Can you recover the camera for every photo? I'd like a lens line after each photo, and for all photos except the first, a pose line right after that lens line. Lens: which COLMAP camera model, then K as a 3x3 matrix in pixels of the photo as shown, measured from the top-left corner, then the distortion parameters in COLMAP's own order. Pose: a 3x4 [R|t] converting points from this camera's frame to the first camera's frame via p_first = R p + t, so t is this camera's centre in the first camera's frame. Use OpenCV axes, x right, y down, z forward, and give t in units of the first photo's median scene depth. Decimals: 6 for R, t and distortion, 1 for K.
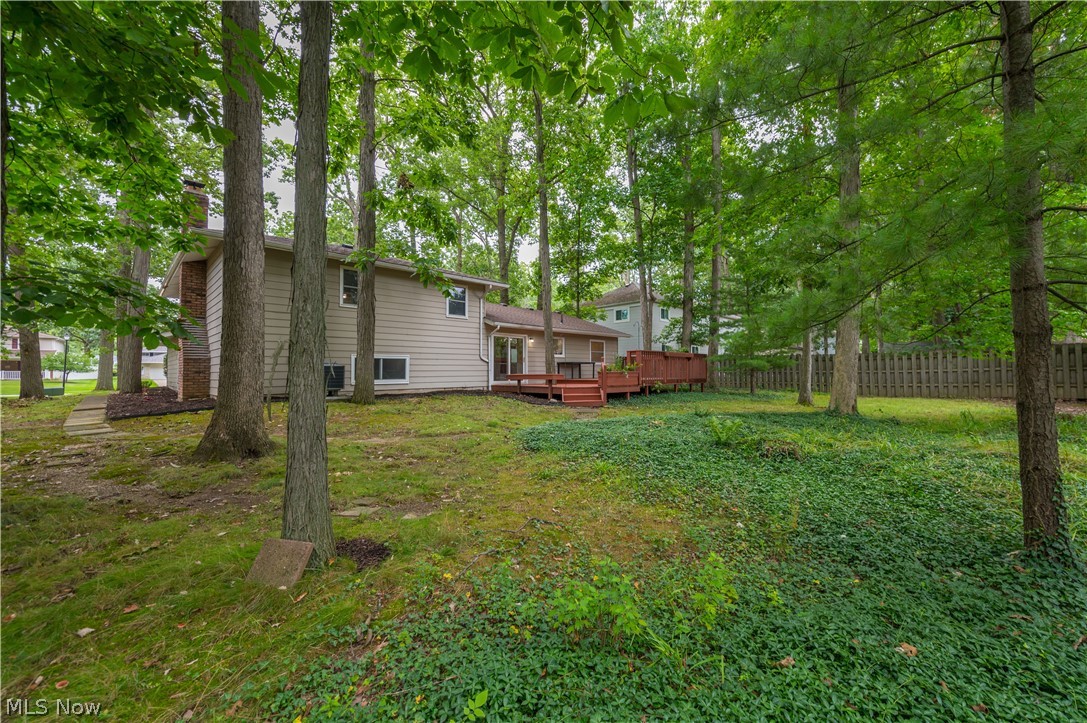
lens RADIAL K [[443.9, 0, 557.1], [0, 443.9, 362.5], [0, 0, 1]] dist [0.020636, -0.000038]
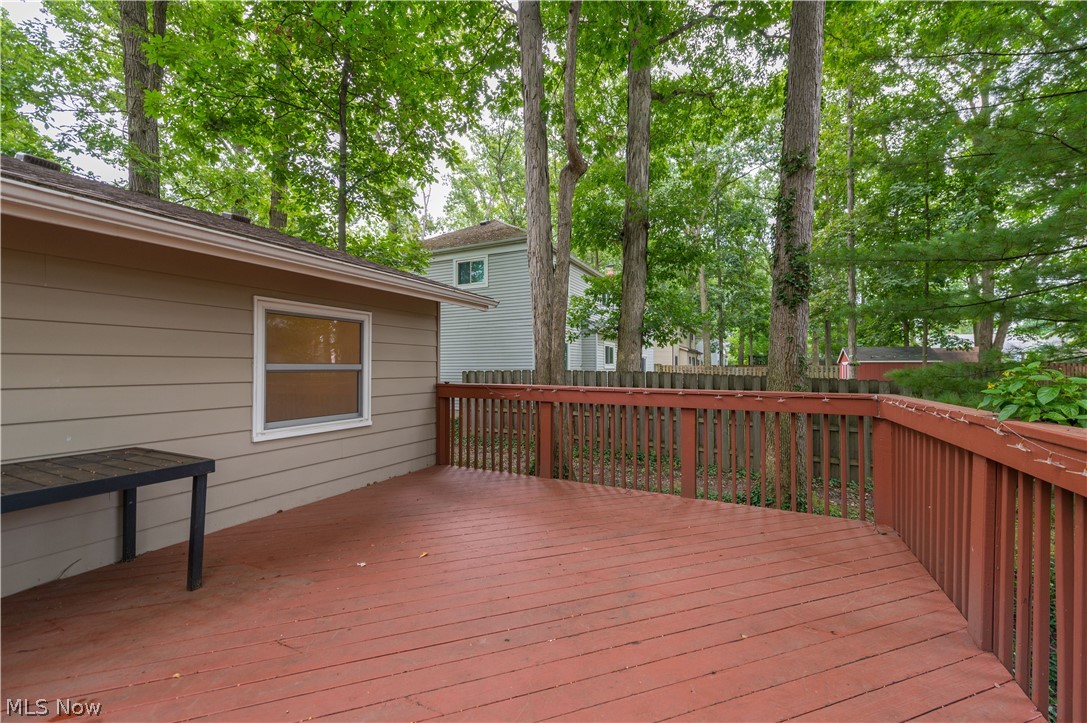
lens RADIAL K [[424.9, 0, 557.1], [0, 424.9, 365.8], [0, 0, 1]] dist [0.001509, -0.000093]
pose [[0.948455, 0.009084, 0.316782, 0.107859], [-0.014671, 0.999776, 0.015254, -0.024367], [-0.316572, -0.019115, 0.948376, 0.651822]]
